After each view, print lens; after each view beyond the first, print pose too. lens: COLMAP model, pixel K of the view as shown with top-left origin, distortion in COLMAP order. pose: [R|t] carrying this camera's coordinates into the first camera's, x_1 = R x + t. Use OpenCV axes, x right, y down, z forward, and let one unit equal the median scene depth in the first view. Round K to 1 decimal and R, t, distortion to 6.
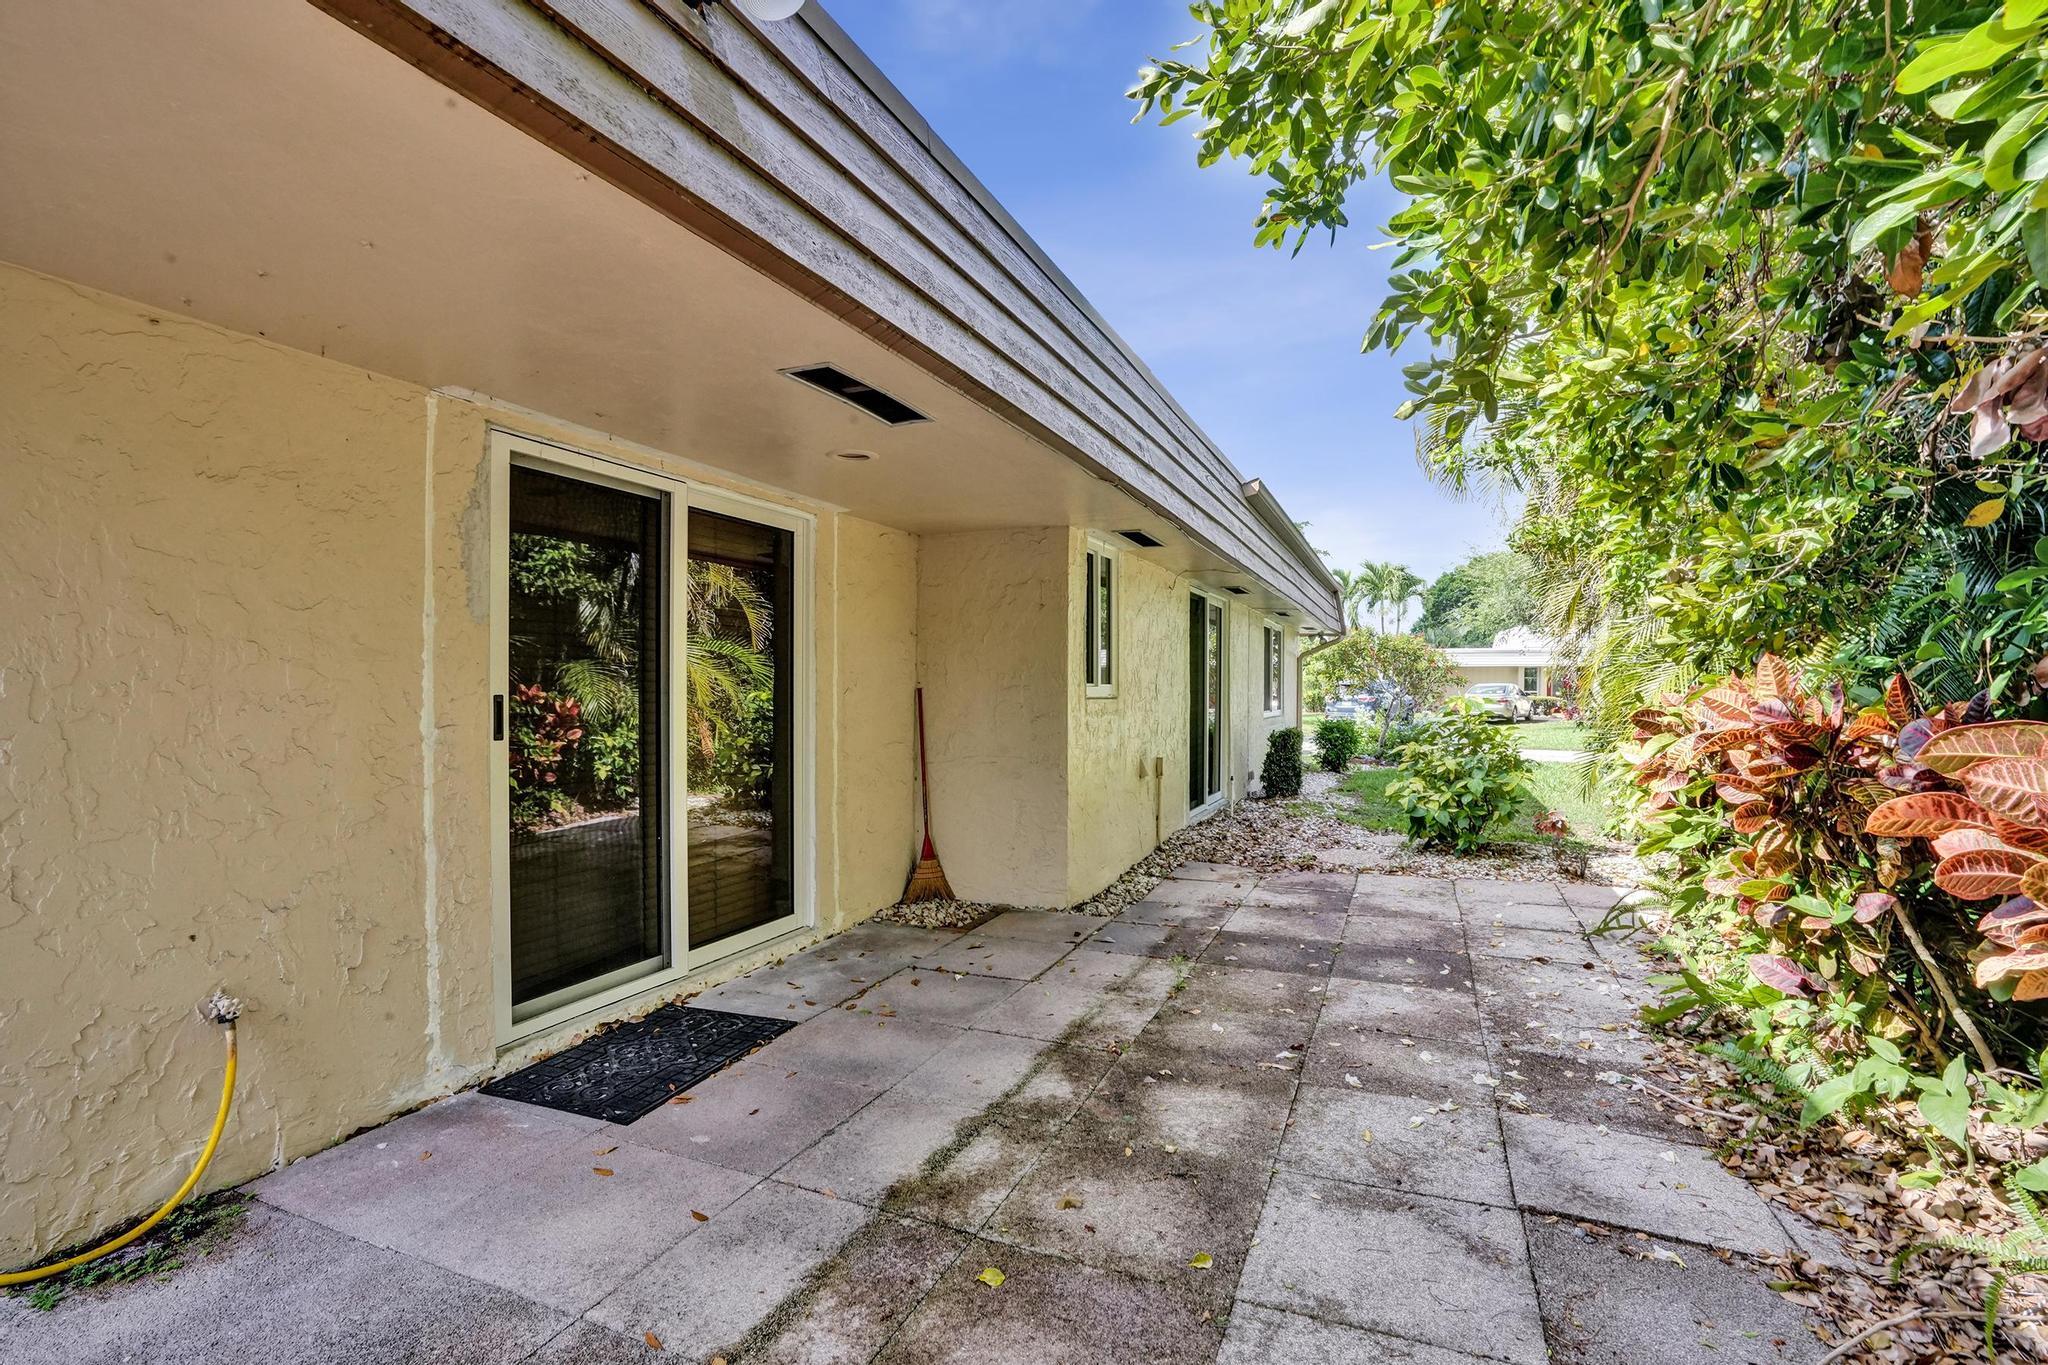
lens RADIAL K [[963.5, 0, 1029.3], [0, 963.5, 687.2], [0, 0, 1]] dist [-0.037389, 0.000614]
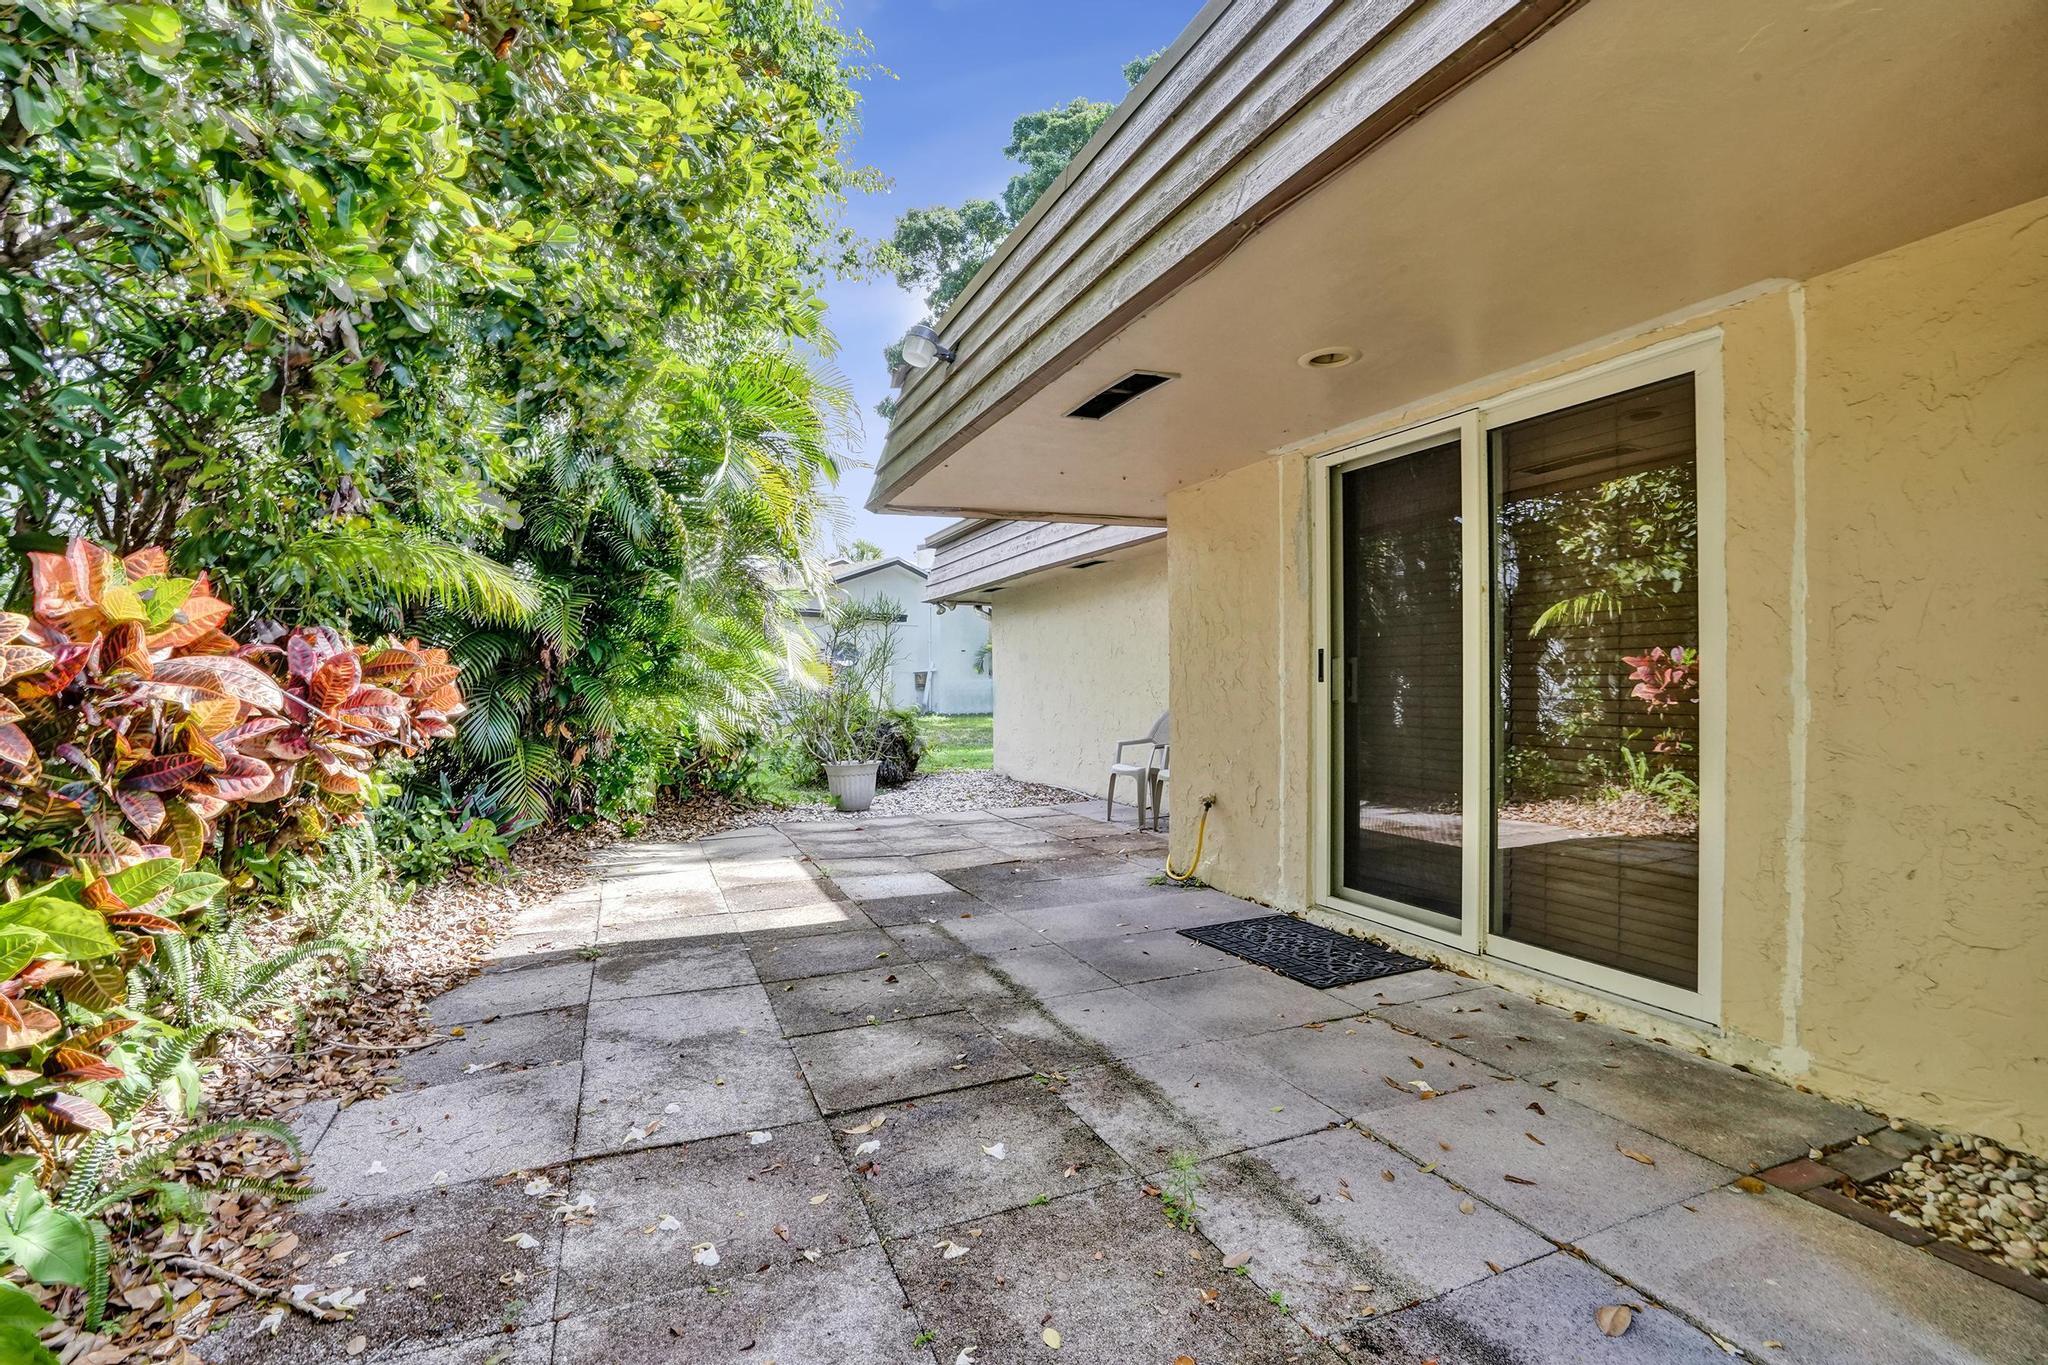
lens RADIAL K [[963.5, 0, 1029.3], [0, 963.5, 687.2], [0, 0, 1]] dist [-0.037389, 0.000614]
pose [[-0.708236, 0.007021, -0.705941, 0.720224], [0.003880, 0.999974, 0.006053, 0.053306], [0.705965, 0.001548, -0.708245, 1.684897]]
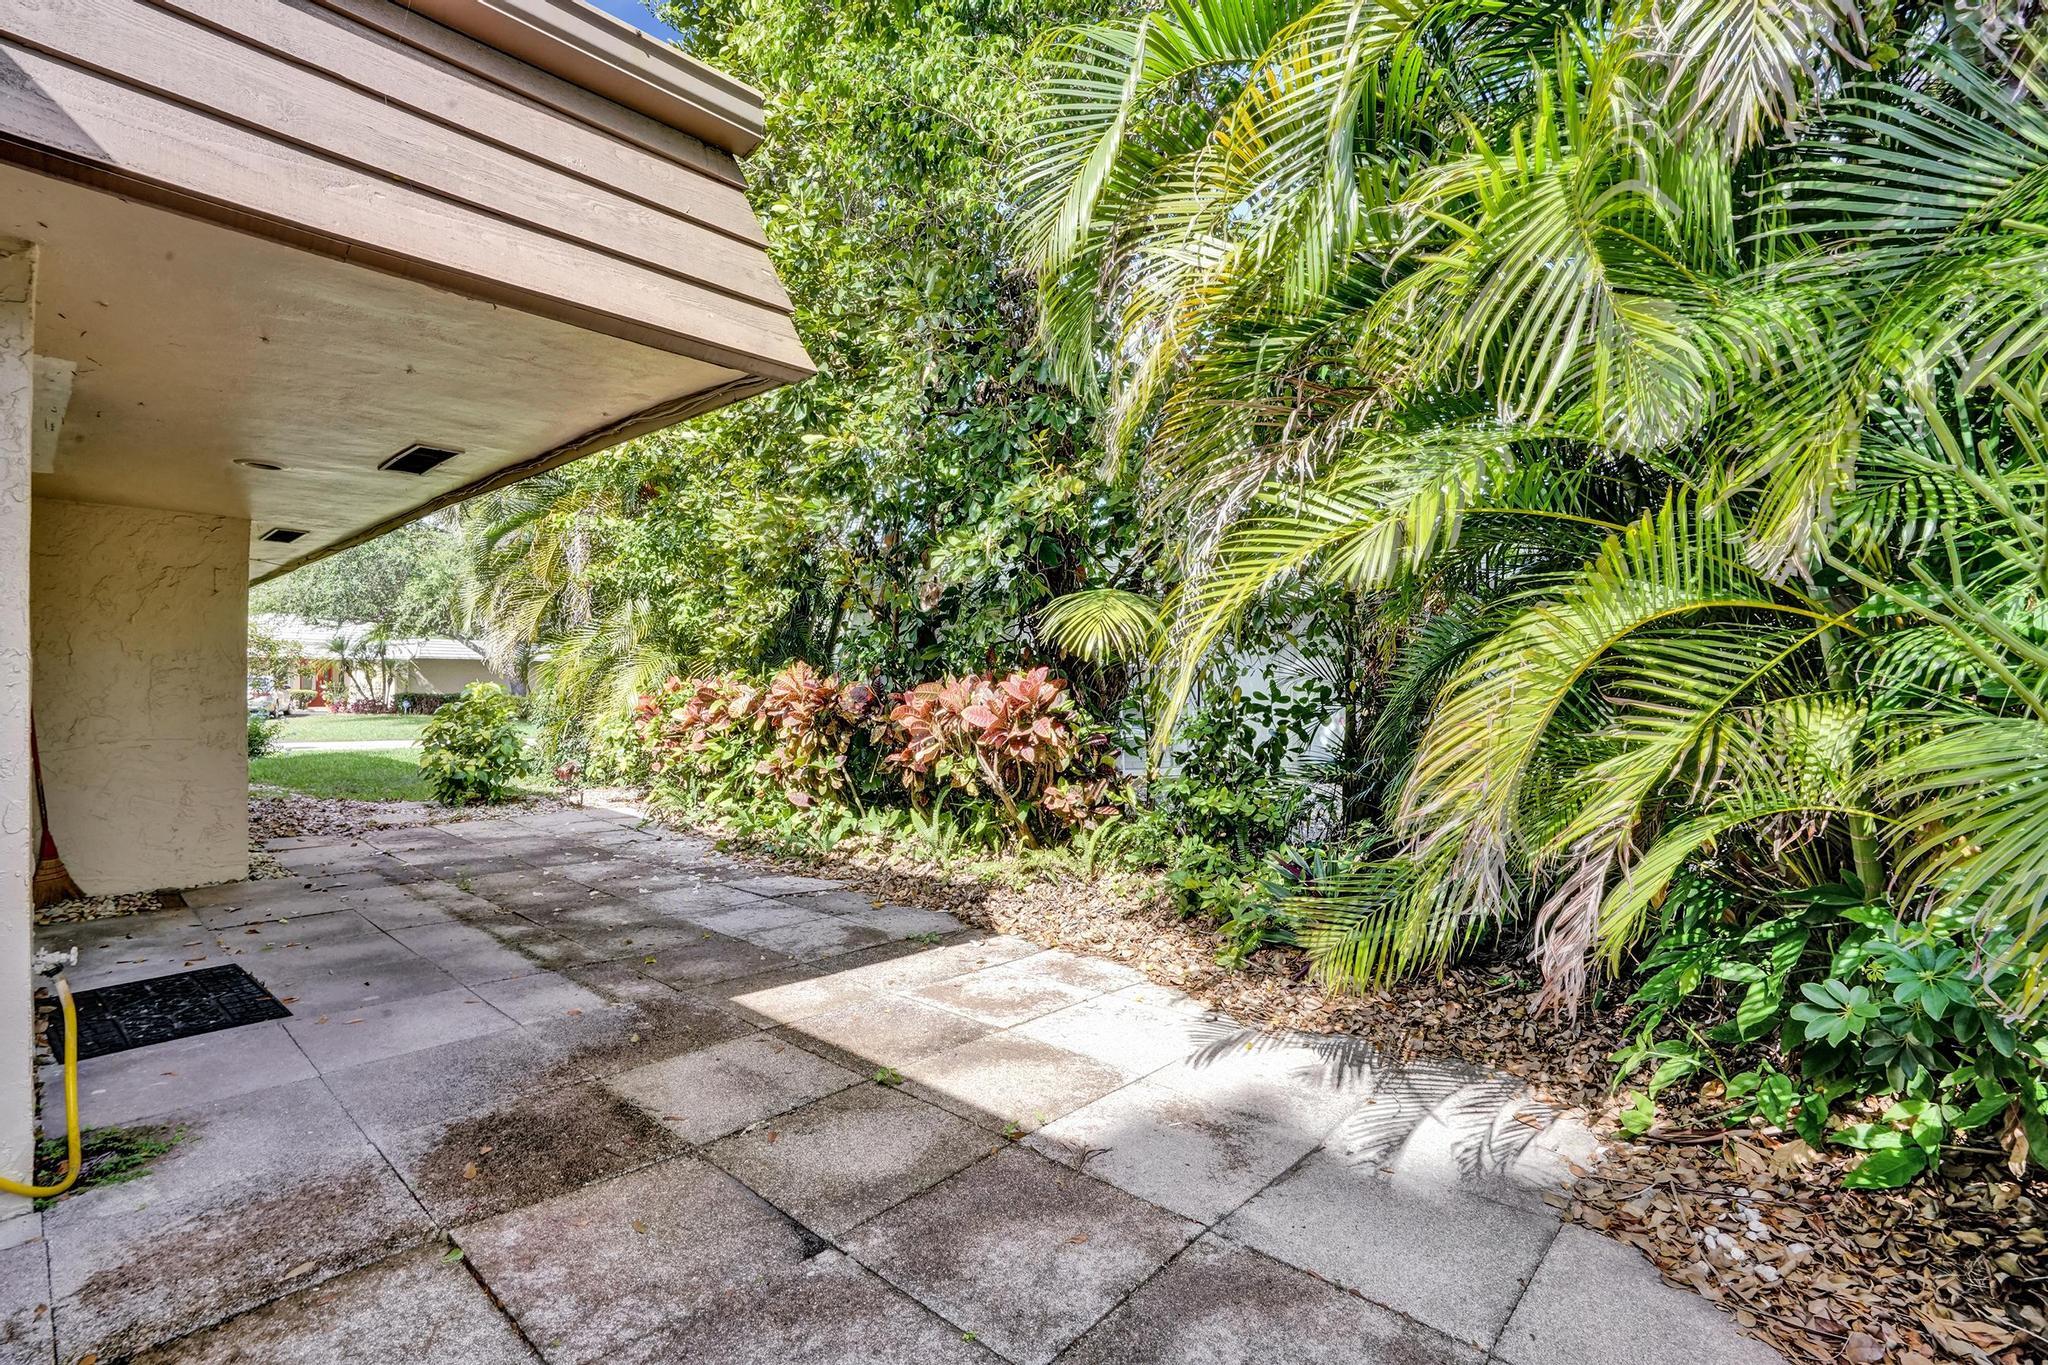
lens RADIAL K [[963.5, 0, 1029.3], [0, 963.5, 687.2], [0, 0, 1]] dist [-0.037389, 0.000614]
pose [[0.339081, -0.003314, 0.940751, -1.118967], [-0.002165, 0.999988, 0.004303, 0.015151], [-0.940755, -0.003495, 0.339070, -0.304453]]
